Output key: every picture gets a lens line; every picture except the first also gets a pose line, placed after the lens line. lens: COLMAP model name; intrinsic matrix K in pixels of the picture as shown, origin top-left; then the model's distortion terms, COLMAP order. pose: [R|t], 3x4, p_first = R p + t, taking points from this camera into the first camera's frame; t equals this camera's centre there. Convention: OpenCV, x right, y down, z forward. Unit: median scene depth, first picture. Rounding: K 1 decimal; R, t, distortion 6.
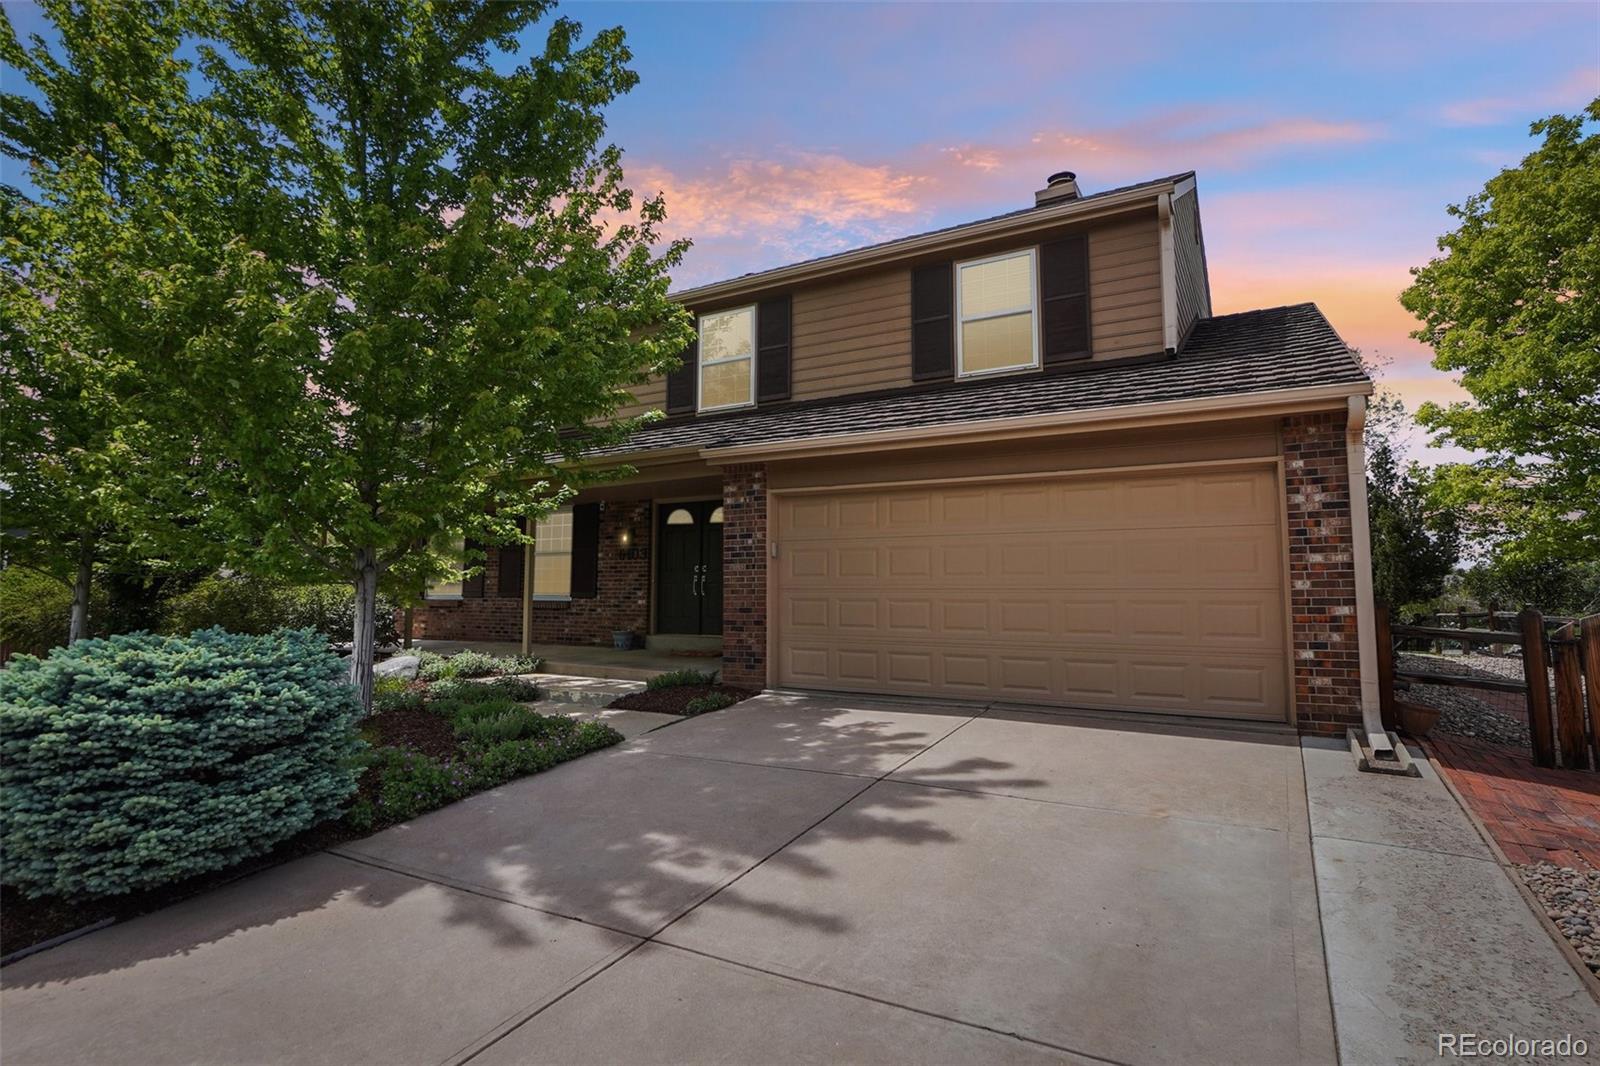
lens RADIAL K [[859.6, 0, 800.0], [0, 859.6, 533.0], [0, 0, 1]] dist [-0.003511, -0.000288]
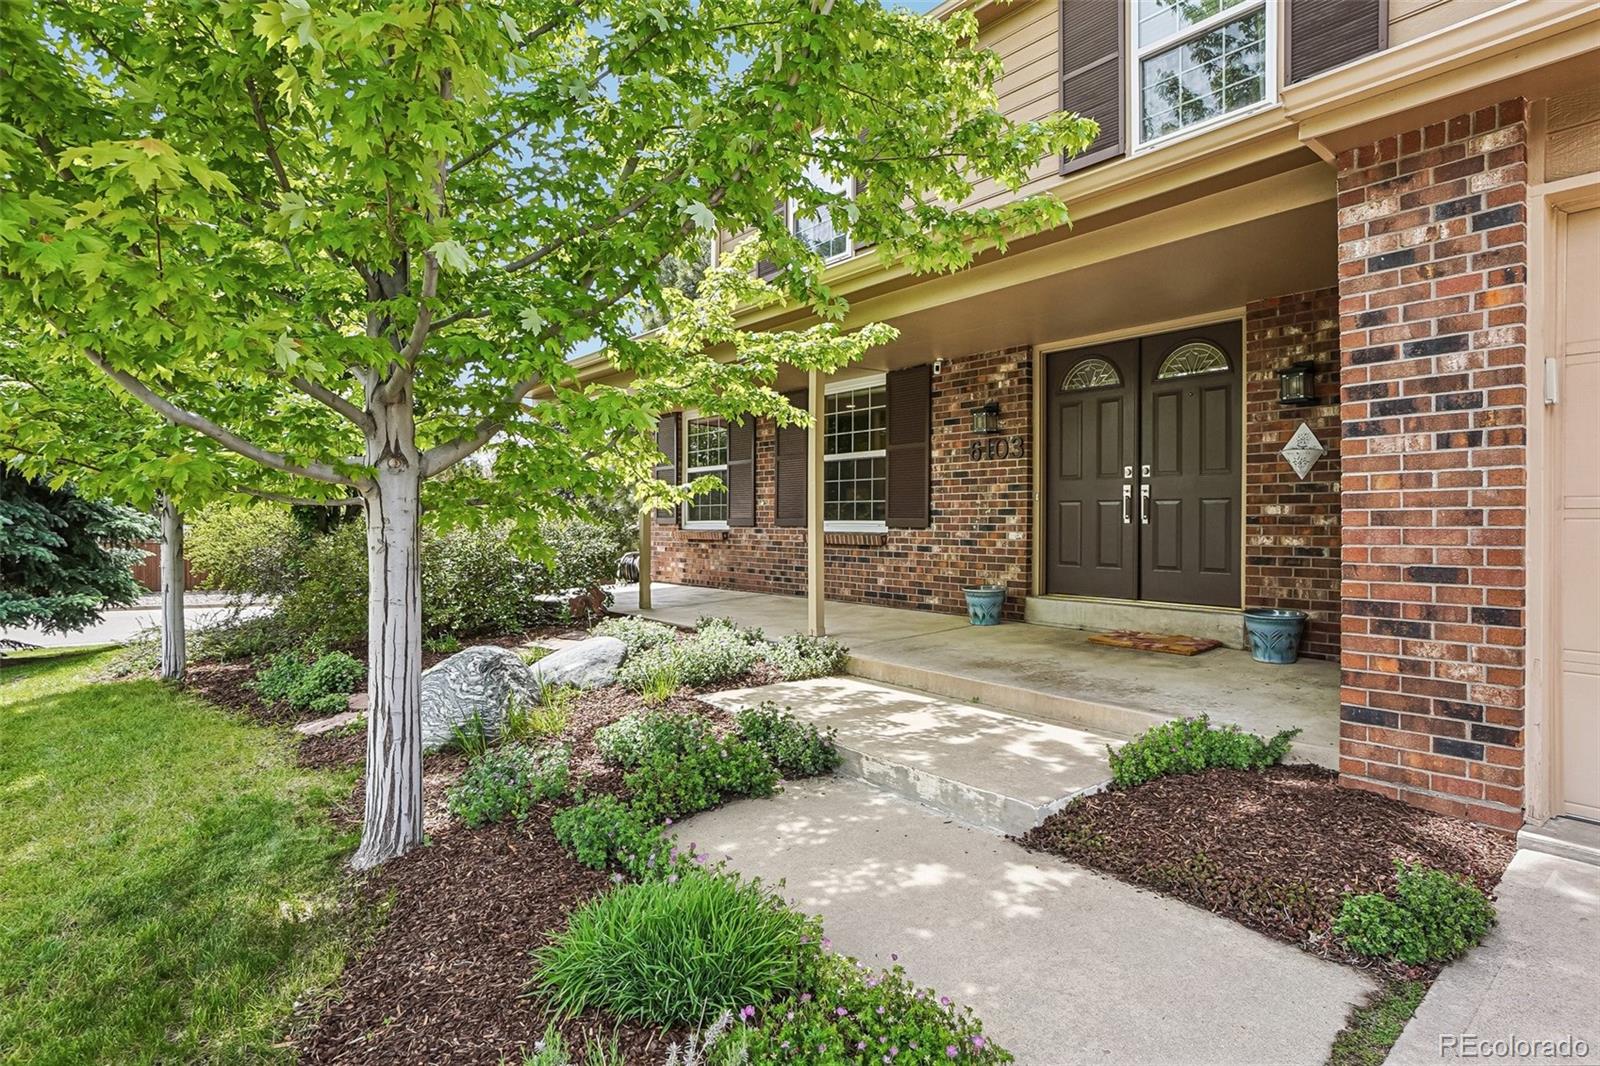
lens RADIAL K [[859.6, 0, 800.0], [0, 859.6, 533.0], [0, 0, 1]] dist [-0.003511, -0.000288]
pose [[0.942353, 0.000580, -0.334619, -0.153181], [0.029207, 0.996039, 0.083979, 0.033588], [0.333342, -0.088911, 0.938604, 0.518627]]
